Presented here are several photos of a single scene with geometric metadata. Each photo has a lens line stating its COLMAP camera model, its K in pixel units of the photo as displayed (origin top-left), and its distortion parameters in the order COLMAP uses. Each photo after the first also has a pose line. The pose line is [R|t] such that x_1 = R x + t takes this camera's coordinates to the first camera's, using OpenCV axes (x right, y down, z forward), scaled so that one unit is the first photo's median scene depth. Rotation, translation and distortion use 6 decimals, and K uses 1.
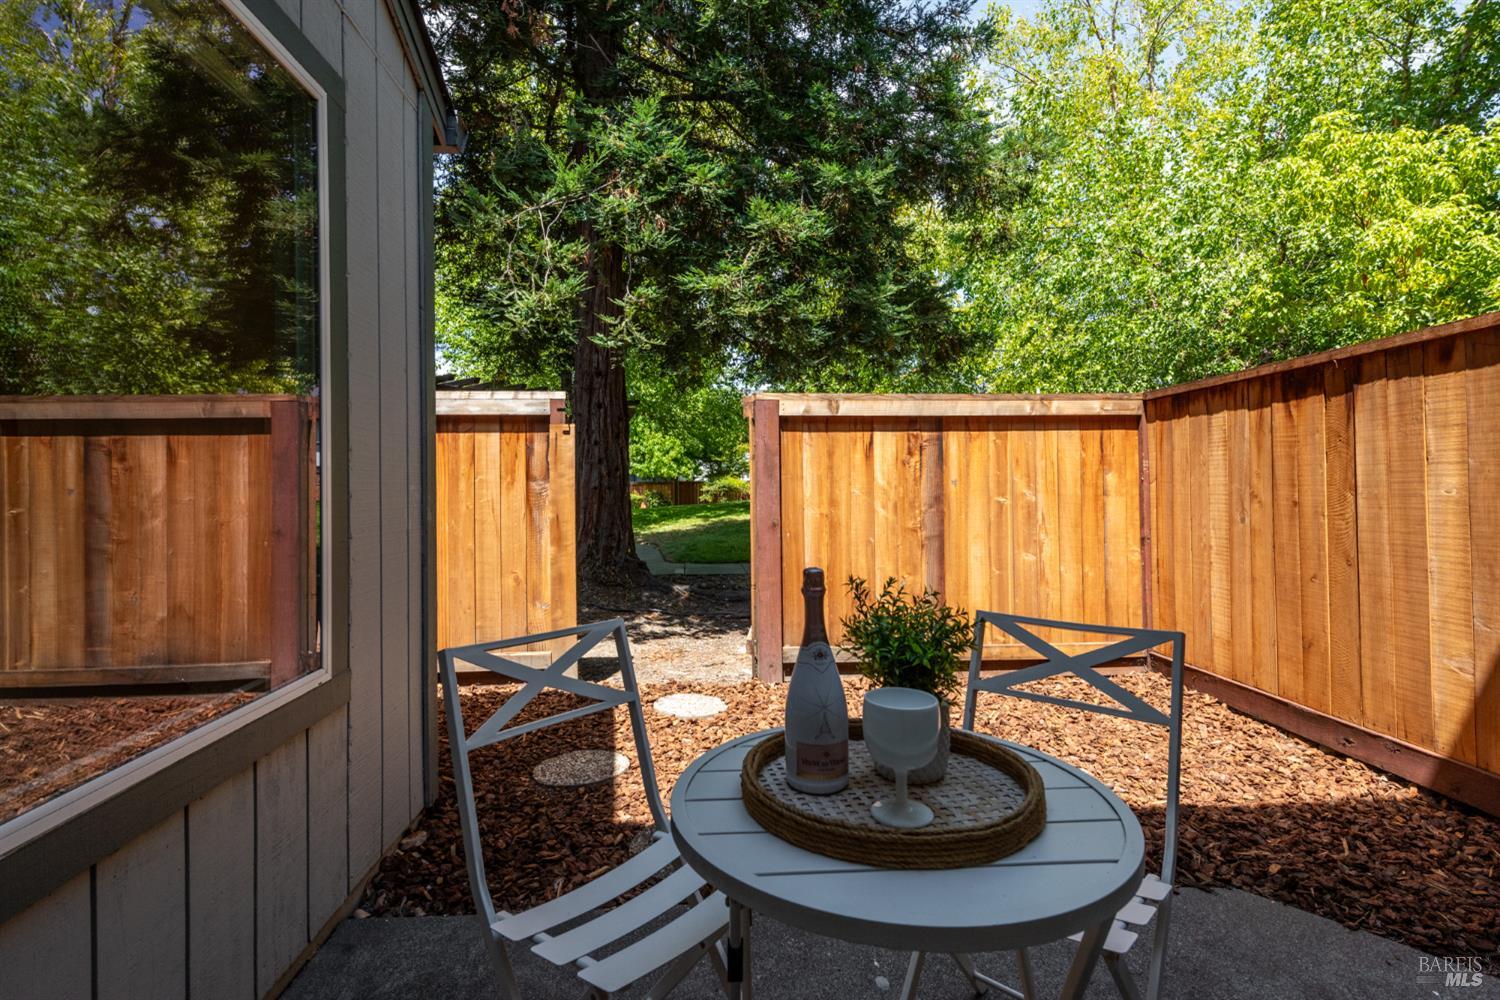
lens RADIAL K [[698.4, 0, 743.2], [0, 698.4, 484.9], [0, 0, 1]] dist [0.004204, -0.000326]
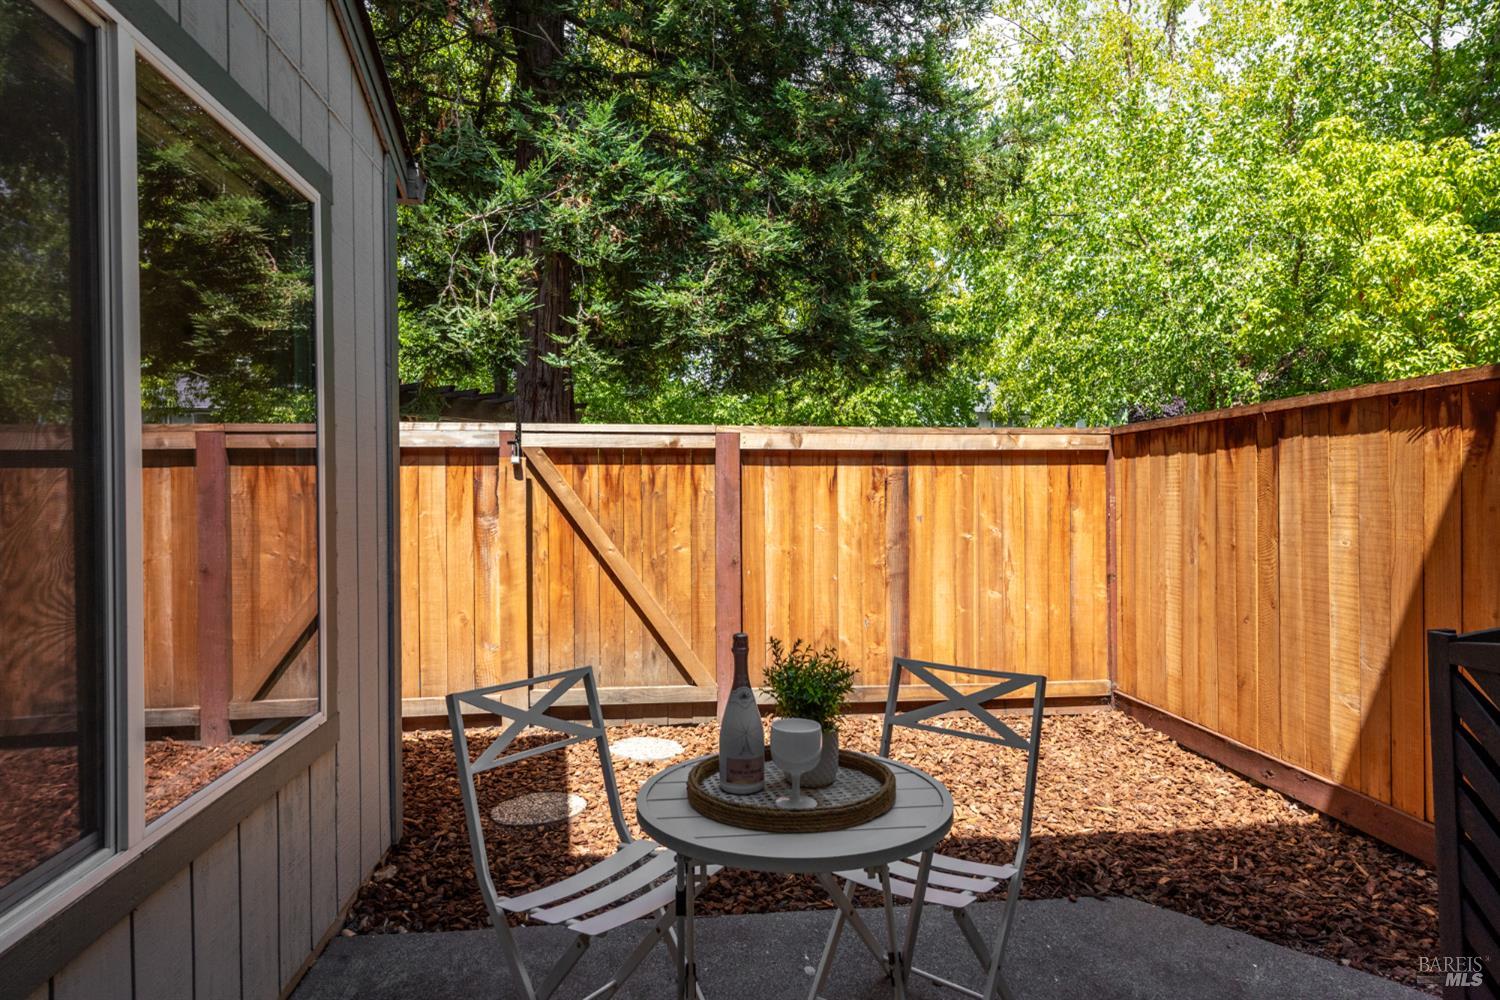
lens RADIAL K [[859.5, 0, 756.3], [0, 859.5, 500.3], [0, 0, 1]] dist [0.009111, 0.001590]
pose [[0.998552, 0.004511, 0.053610, 0.010865], [-0.005277, 0.999886, 0.014158, -0.046195], [-0.053540, -0.014421, 0.998462, -0.191212]]
